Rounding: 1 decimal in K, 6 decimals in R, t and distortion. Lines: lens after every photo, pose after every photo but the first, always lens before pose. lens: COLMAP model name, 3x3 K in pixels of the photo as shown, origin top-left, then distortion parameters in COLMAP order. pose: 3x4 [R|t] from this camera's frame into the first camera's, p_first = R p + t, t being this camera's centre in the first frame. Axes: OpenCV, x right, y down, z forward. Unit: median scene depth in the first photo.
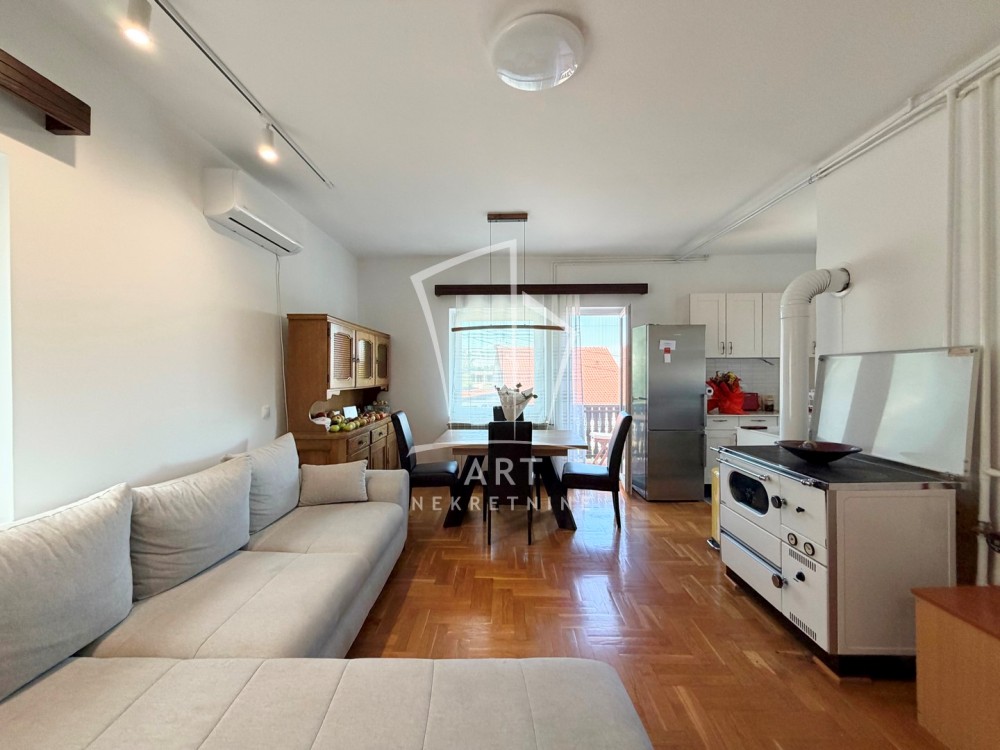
lens RADIAL K [[399.8, 0, 495.5], [0, 399.8, 377.0], [0, 0, 1]] dist [0.000762, 0.000107]
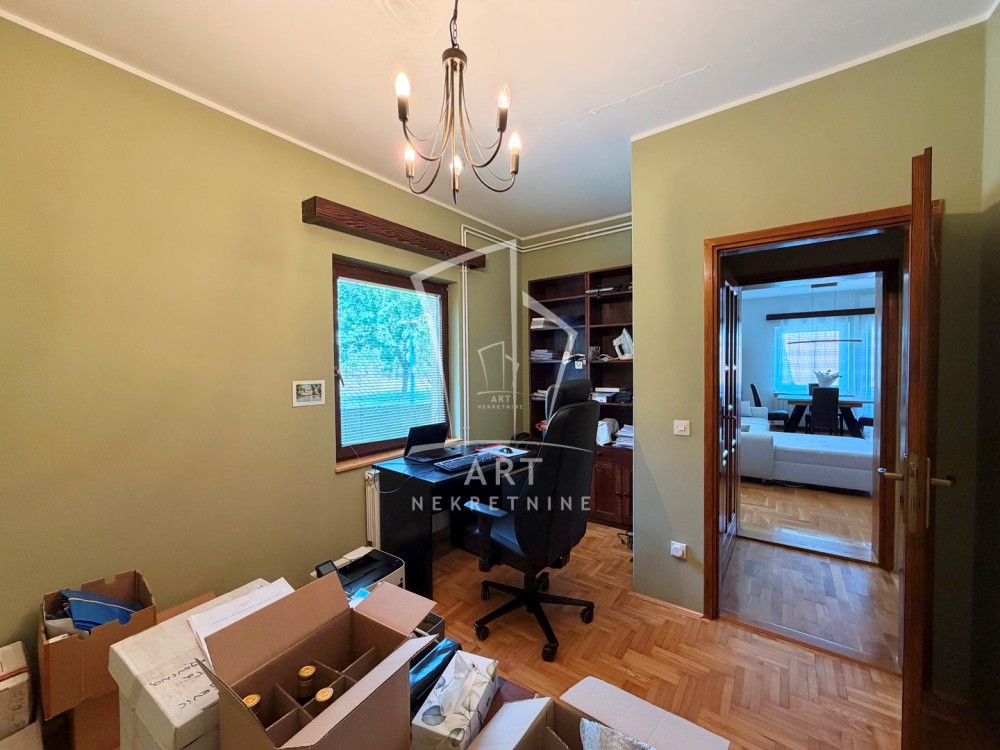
lens RADIAL K [[399.8, 0, 495.5], [0, 399.8, 377.0], [0, 0, 1]] dist [0.000762, 0.000107]
pose [[0.821818, 0.008490, -0.569686, -0.218070], [0.005225, 0.999735, 0.022437, -0.002460], [0.569726, -0.021416, 0.821556, -1.984521]]
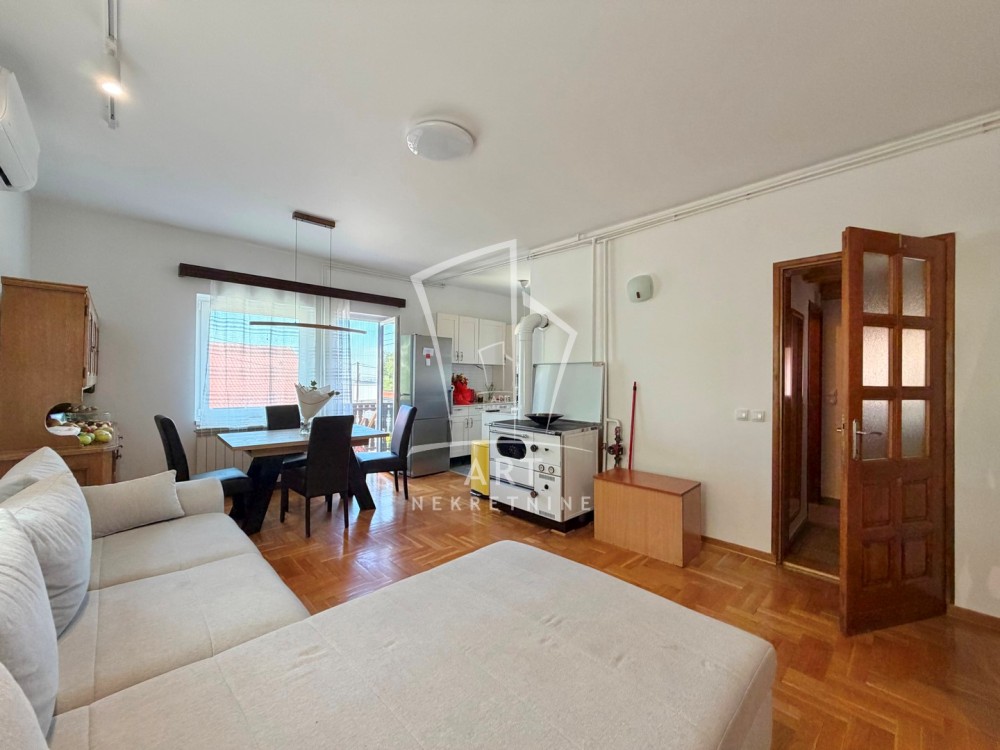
lens RADIAL K [[399.8, 0, 495.5], [0, 399.8, 377.0], [0, 0, 1]] dist [0.000762, 0.000107]
pose [[0.711545, 0.010803, 0.702558, -0.460331], [-0.005169, 0.999935, -0.010140, 0.017850], [-0.702622, 0.003584, 0.711554, -0.078883]]
